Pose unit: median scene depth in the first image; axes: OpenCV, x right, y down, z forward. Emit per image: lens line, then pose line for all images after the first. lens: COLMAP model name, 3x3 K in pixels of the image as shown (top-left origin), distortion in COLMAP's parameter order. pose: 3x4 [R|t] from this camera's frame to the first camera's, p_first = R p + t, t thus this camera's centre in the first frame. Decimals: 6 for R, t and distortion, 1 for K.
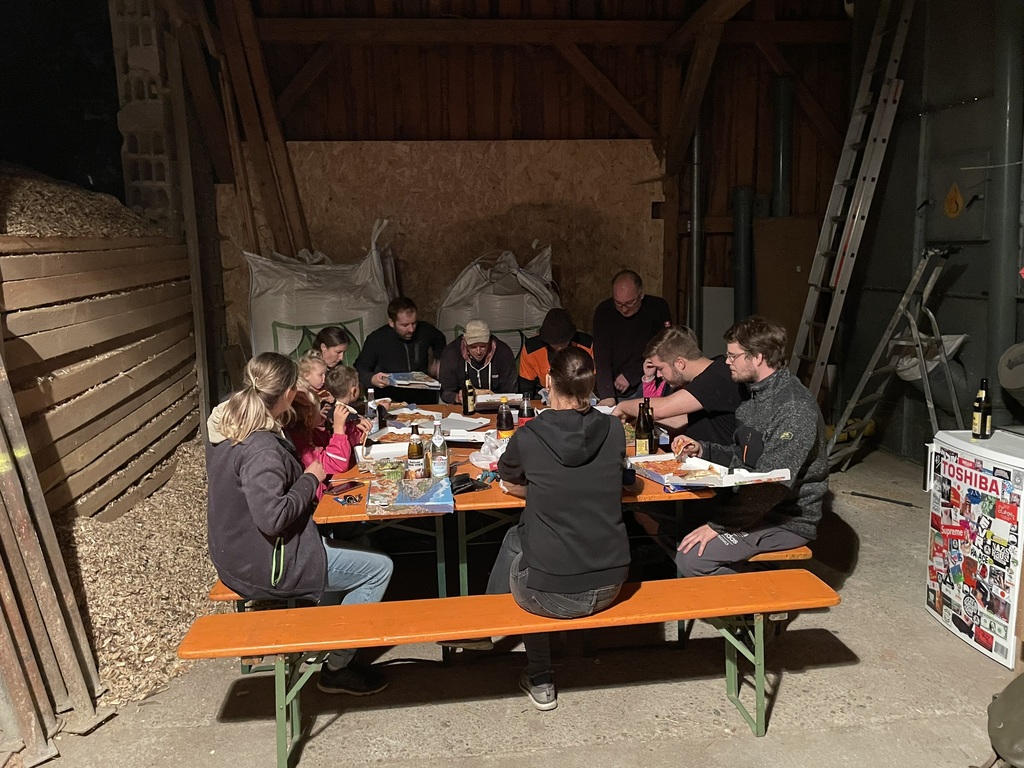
lens RADIAL K [[758.0, 0, 512.0], [0, 758.0, 384.0], [0, 0, 1]] dist [0.085776, -0.111121]
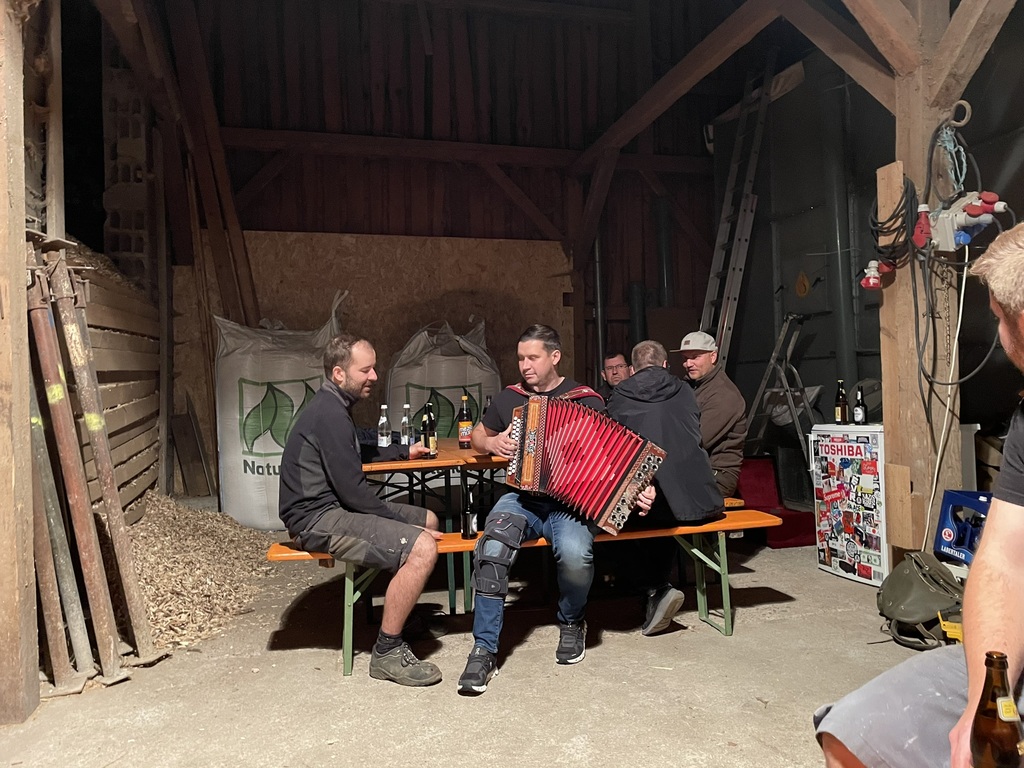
lens RADIAL K [[758.0, 0, 512.0], [0, 758.0, 384.0], [0, 0, 1]] dist [0.085776, -0.111121]
pose [[0.986831, 0.000796, 0.161752, -0.103984], [0.027593, 0.984502, -0.173189, 0.126551], [-0.159383, 0.175372, 0.971515, -0.125765]]
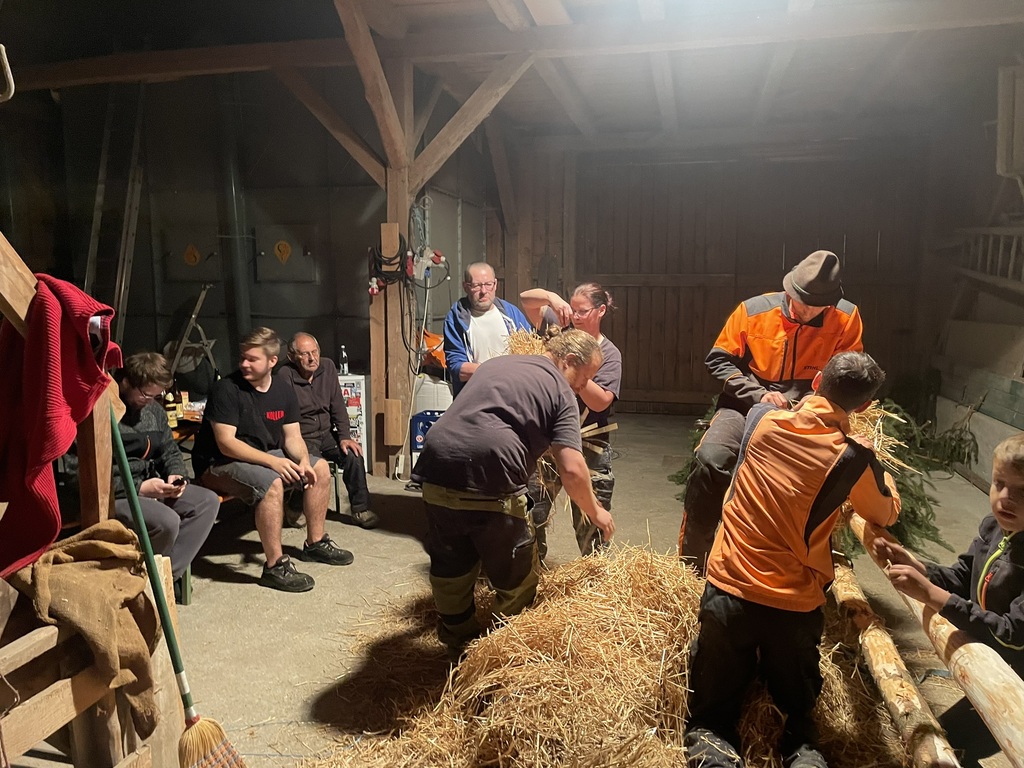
lens RADIAL K [[758.0, 0, 512.0], [0, 758.0, 384.0], [0, 0, 1]] dist [0.085776, -0.111121]
pose [[0.316081, -0.081234, 0.945248, -0.663437], [0.147994, 0.988353, 0.035450, 0.056082], [-0.937118, 0.128686, 0.324422, -0.065813]]
